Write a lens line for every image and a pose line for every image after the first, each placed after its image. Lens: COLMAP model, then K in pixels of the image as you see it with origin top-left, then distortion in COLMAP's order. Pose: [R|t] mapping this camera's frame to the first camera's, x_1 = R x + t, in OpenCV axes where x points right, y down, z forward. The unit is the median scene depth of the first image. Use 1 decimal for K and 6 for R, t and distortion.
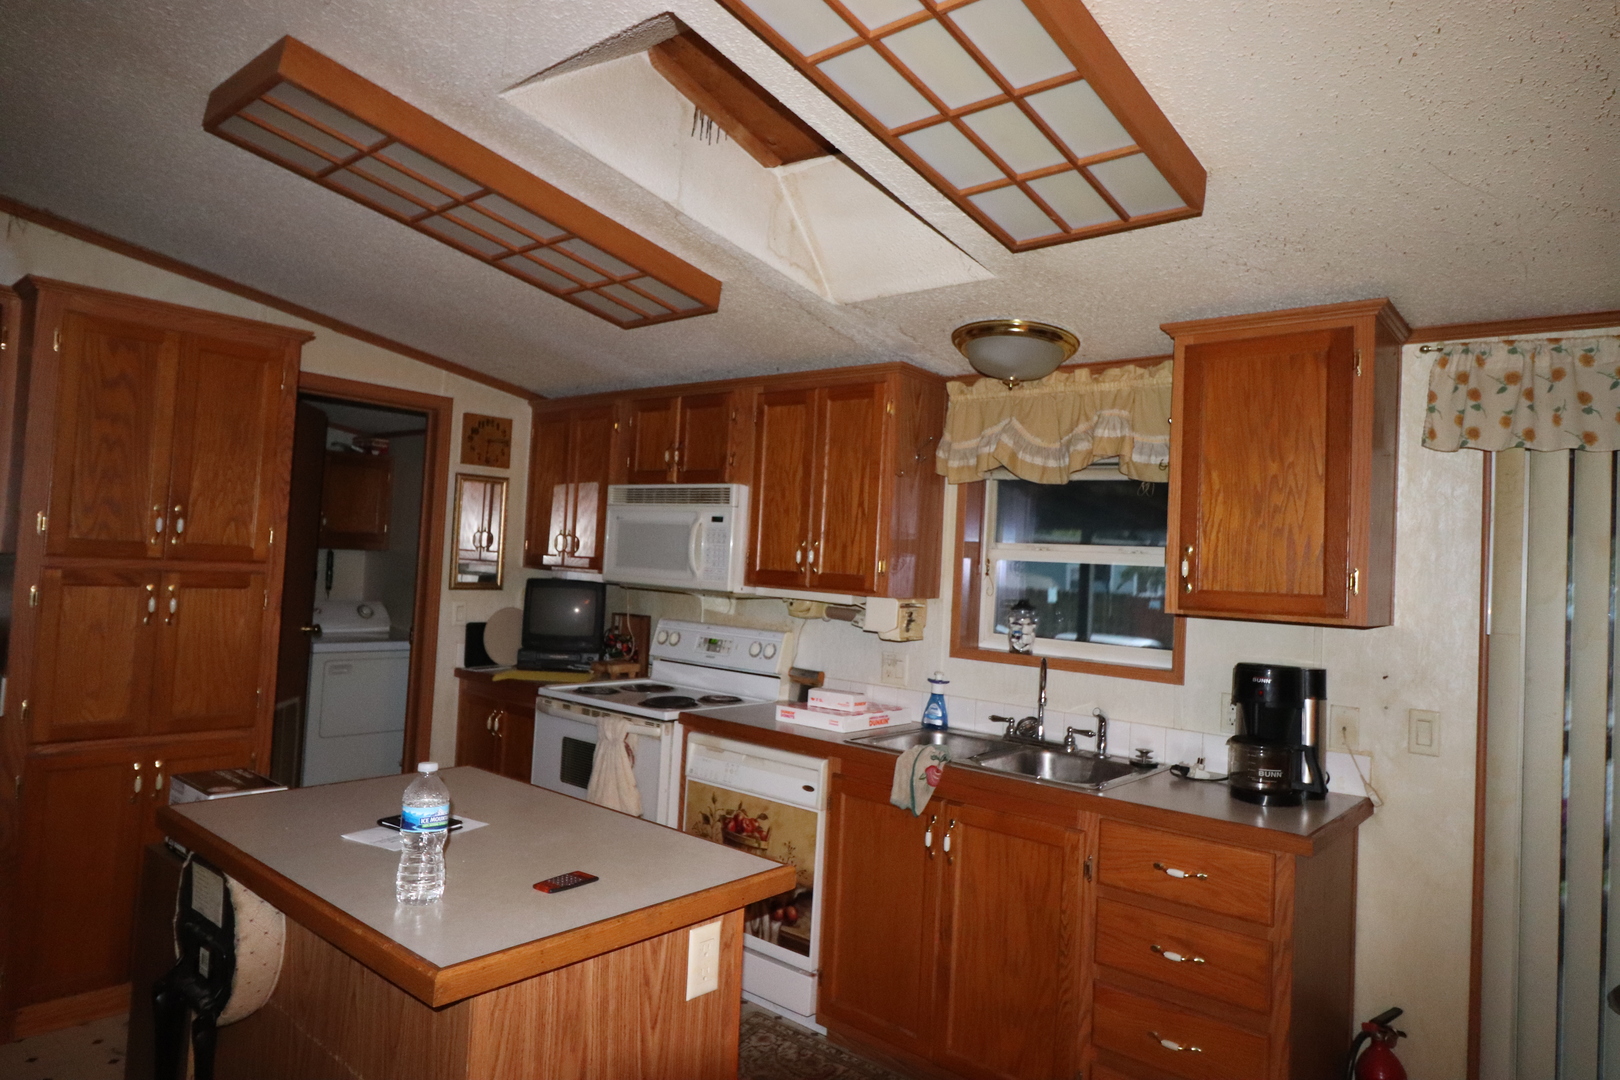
lens RADIAL K [[986.6, 0, 811.6], [0, 986.6, 526.1], [0, 0, 1]] dist [0.003758, 0.001351]
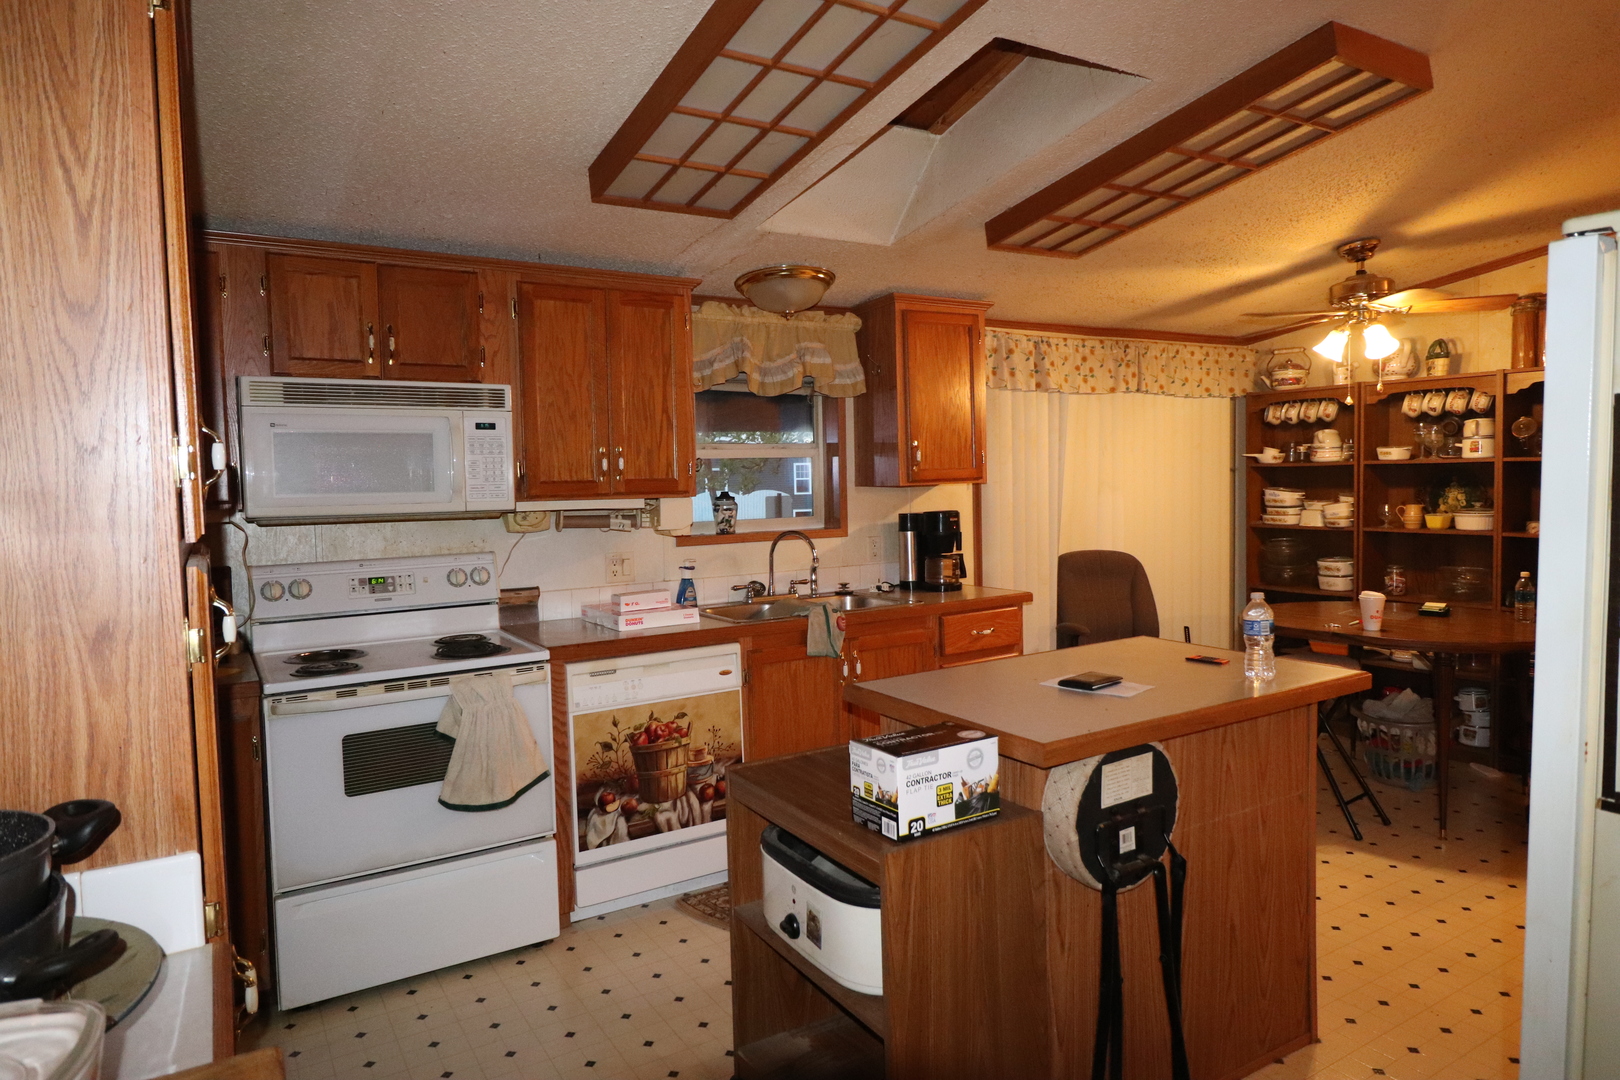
lens RADIAL K [[986.6, 0, 811.6], [0, 986.6, 526.1], [0, 0, 1]] dist [0.003758, 0.001351]
pose [[0.301462, -0.108064, 0.947335, -0.951875], [0.002047, 0.993628, 0.112694, -0.019286], [-0.953476, -0.032034, 0.299762, 0.556176]]
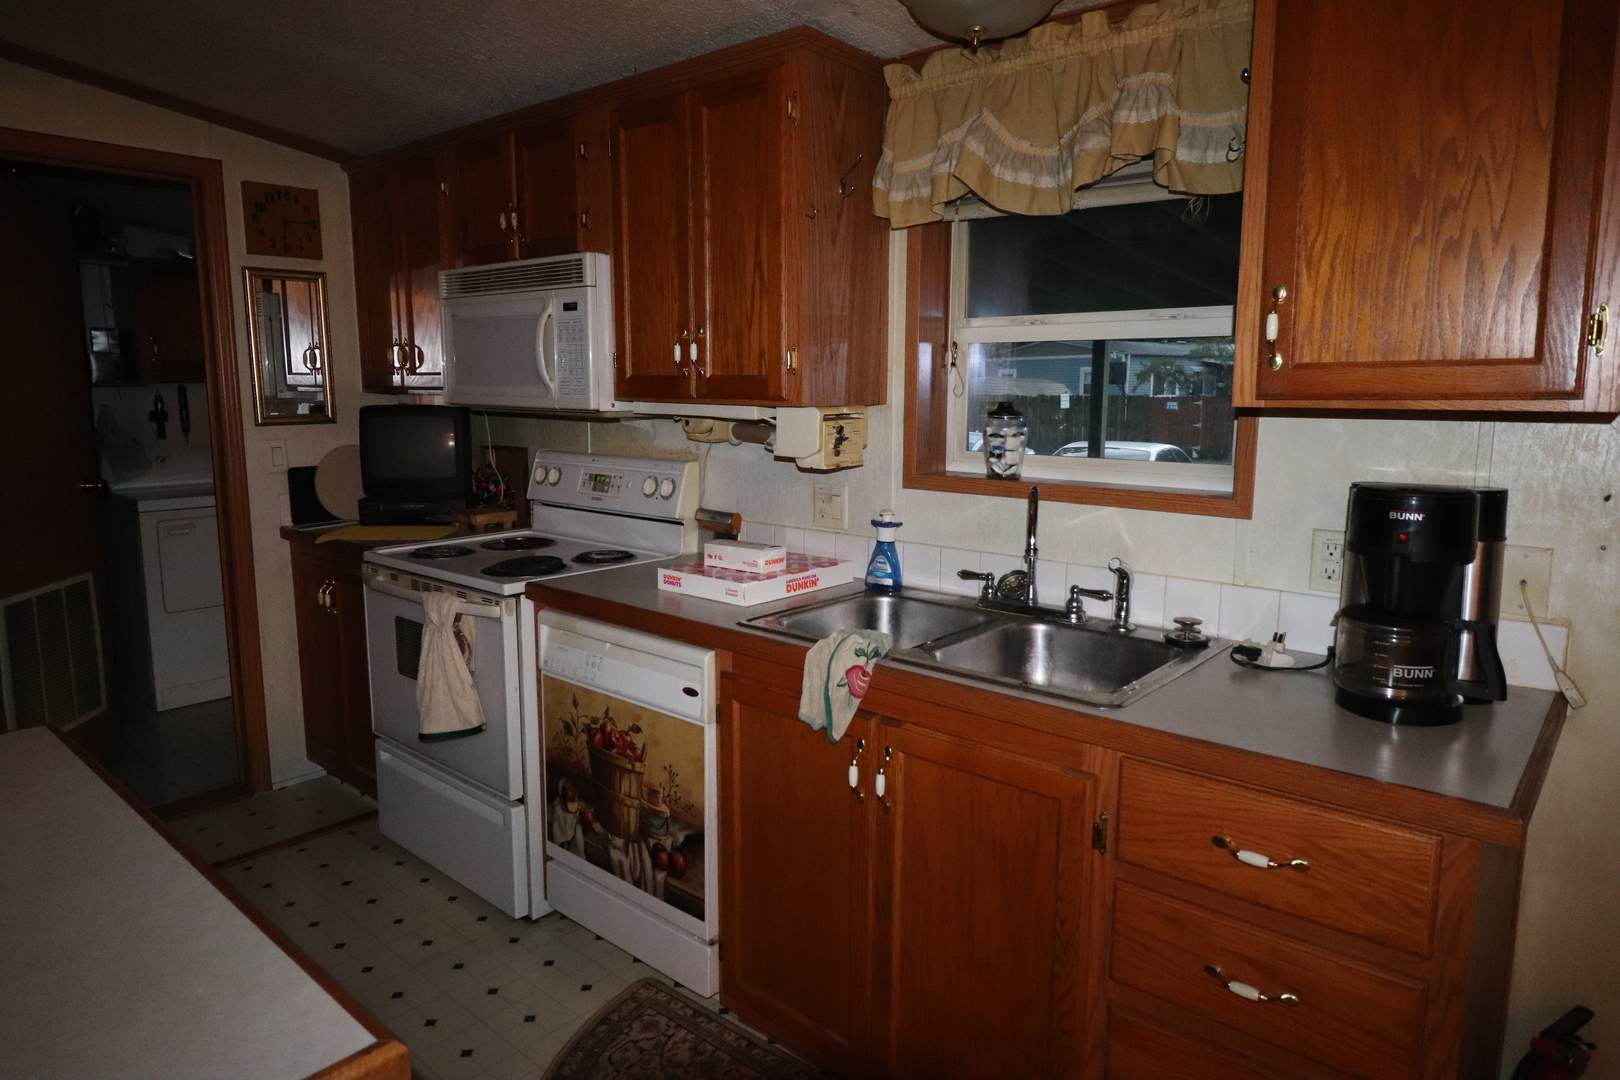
lens RADIAL K [[986.6, 0, 811.6], [0, 986.6, 526.1], [0, 0, 1]] dist [0.003758, 0.001351]
pose [[0.998694, -0.047426, -0.019018, 0.094355], [0.050105, 0.981931, 0.182483, 0.030941], [0.010020, -0.183198, 0.983025, 0.333408]]
